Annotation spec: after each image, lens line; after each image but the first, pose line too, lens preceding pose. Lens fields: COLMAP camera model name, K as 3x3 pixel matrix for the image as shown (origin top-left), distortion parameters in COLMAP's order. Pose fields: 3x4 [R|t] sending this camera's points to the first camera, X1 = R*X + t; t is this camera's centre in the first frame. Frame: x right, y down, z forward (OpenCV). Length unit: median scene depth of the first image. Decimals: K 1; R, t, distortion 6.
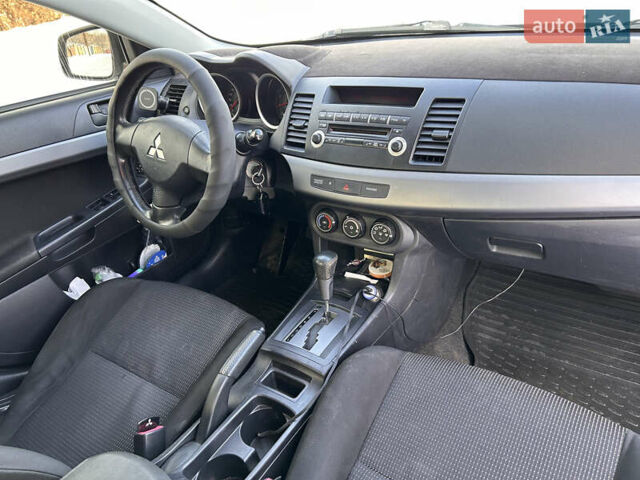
lens RADIAL K [[480.9, 0, 320.0], [0, 480.9, 240.0], [0, 0, 1]] dist [0.004812, 0.000154]
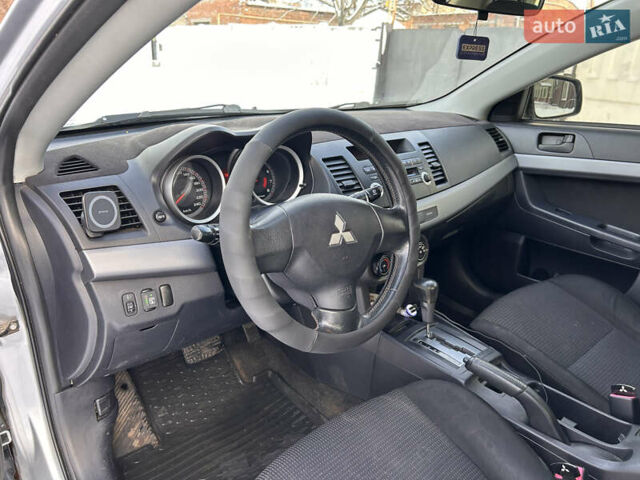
lens RADIAL K [[480.9, 0, 320.0], [0, 480.9, 240.0], [0, 0, 1]] dist [0.004812, 0.000154]
pose [[0.244116, -0.222768, 0.943812, -1.053643], [0.437535, 0.893866, 0.097811, -0.263630], [-0.865431, 0.389074, 0.315675, 0.789967]]
